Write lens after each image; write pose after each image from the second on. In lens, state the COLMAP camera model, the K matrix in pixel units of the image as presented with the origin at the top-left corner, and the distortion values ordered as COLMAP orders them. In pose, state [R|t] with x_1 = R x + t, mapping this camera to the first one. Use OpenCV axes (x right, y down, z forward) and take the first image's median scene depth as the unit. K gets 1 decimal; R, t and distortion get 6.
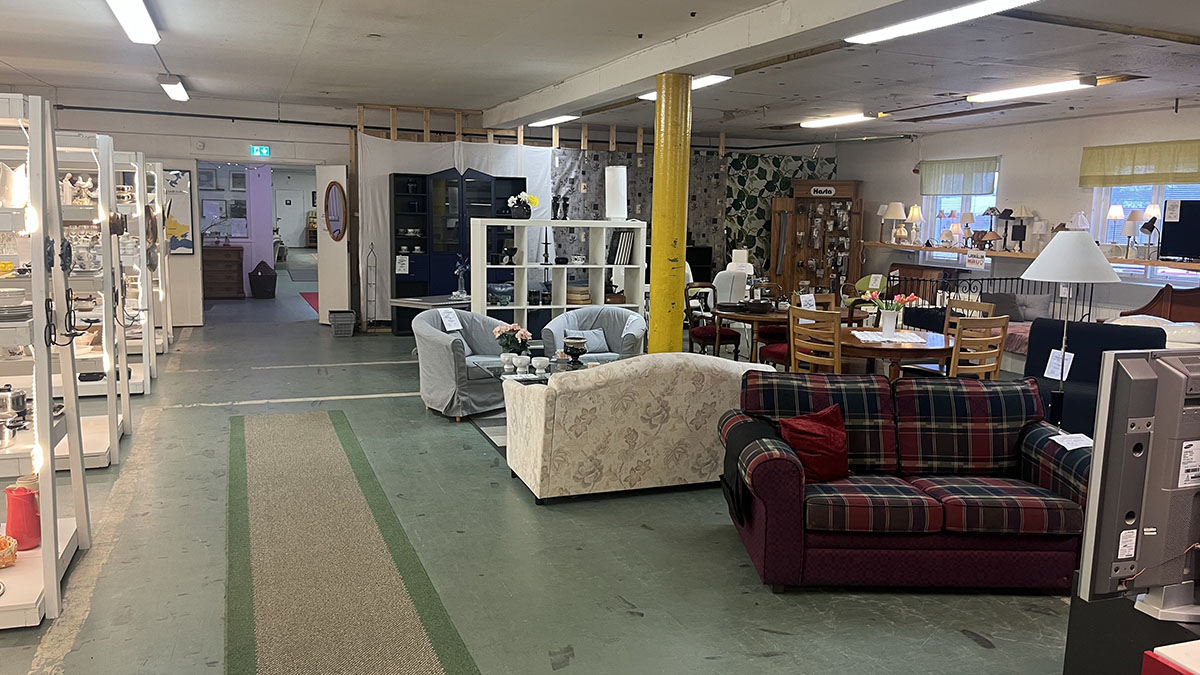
lens RADIAL K [[901.3, 0, 600.0], [0, 901.3, 337.5], [0, 0, 1]] dist [0.084261, -0.108943]
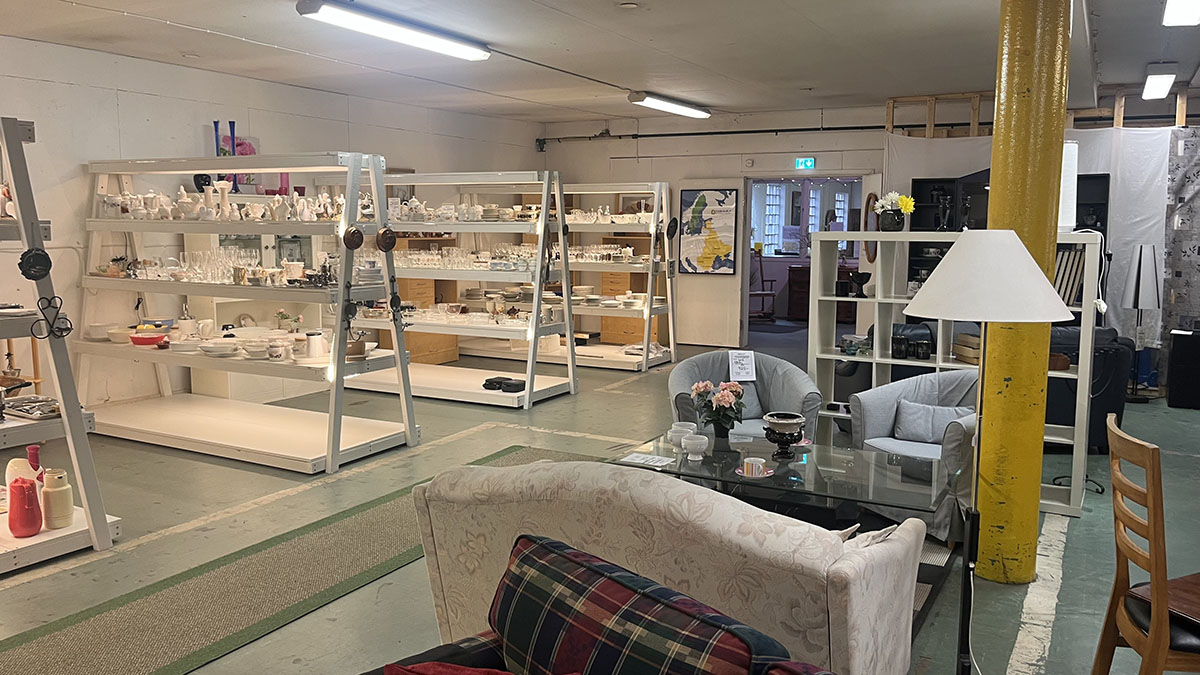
lens RADIAL K [[904.3, 0, 614.6], [0, 904.3, 326.3], [0, 0, 1]] dist [0.088514, -0.119762]
pose [[0.650313, 0.070216, -0.756414, 0.216733], [-0.098149, 0.995140, 0.007995, -0.032014], [0.753299, 0.069042, 0.654044, 0.281271]]
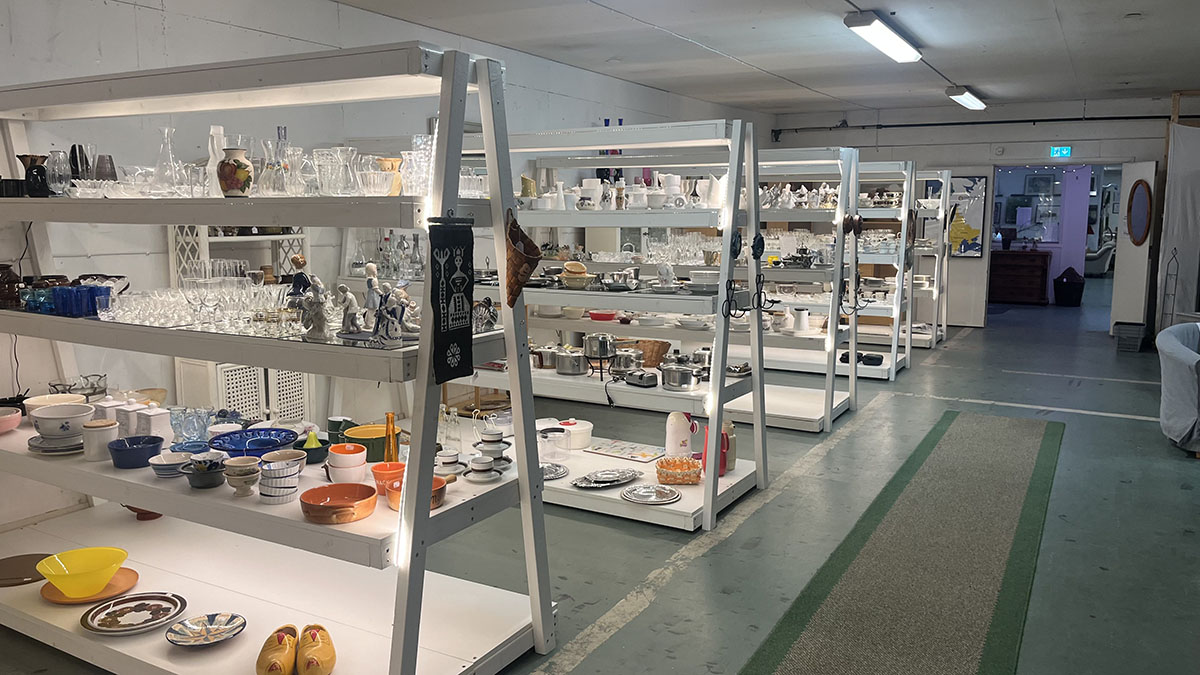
lens RADIAL K [[904.3, 0, 614.6], [0, 904.3, 326.3], [0, 0, 1]] dist [0.088514, -0.119762]
pose [[0.647024, 0.079550, -0.758309, 0.077907], [-0.095883, 0.995136, 0.022582, 0.002726], [0.756417, 0.058097, 0.651504, 0.020218]]
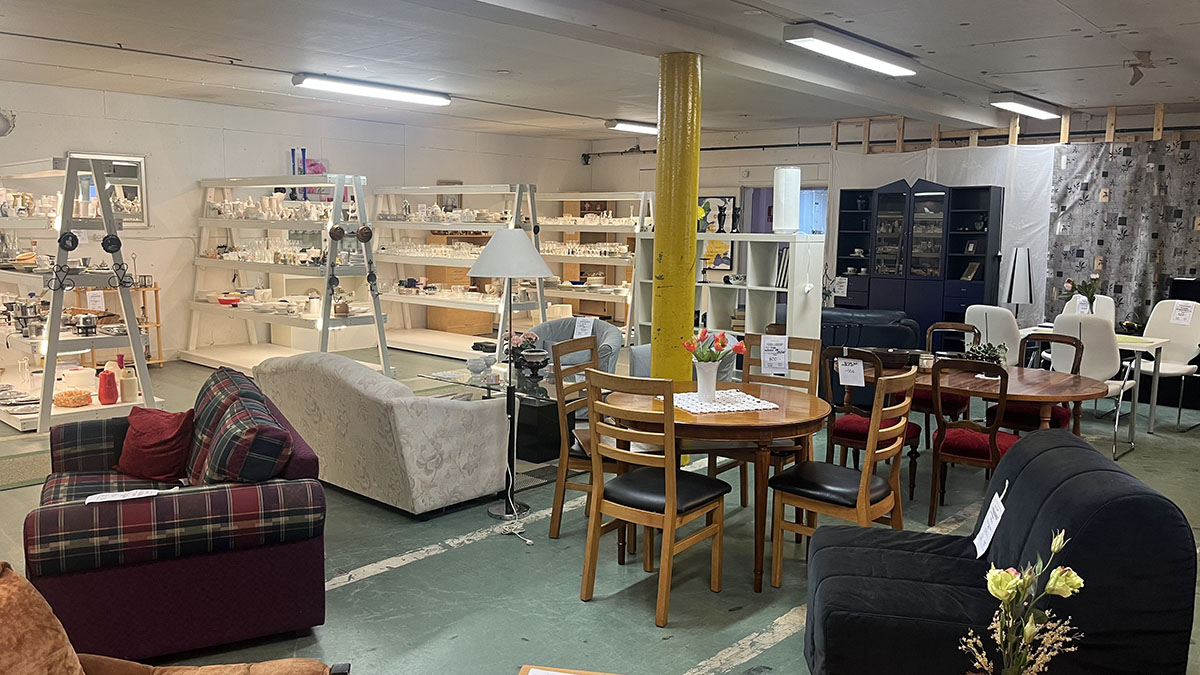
lens RADIAL K [[901.3, 0, 600.0], [0, 901.3, 337.5], [0, 0, 1]] dist [0.084261, -0.108943]
pose [[0.457921, 0.098245, -0.883547, 0.497626], [-0.128271, 0.990776, 0.043688, -0.037732], [0.879690, 0.093328, 0.466300, 0.351635]]
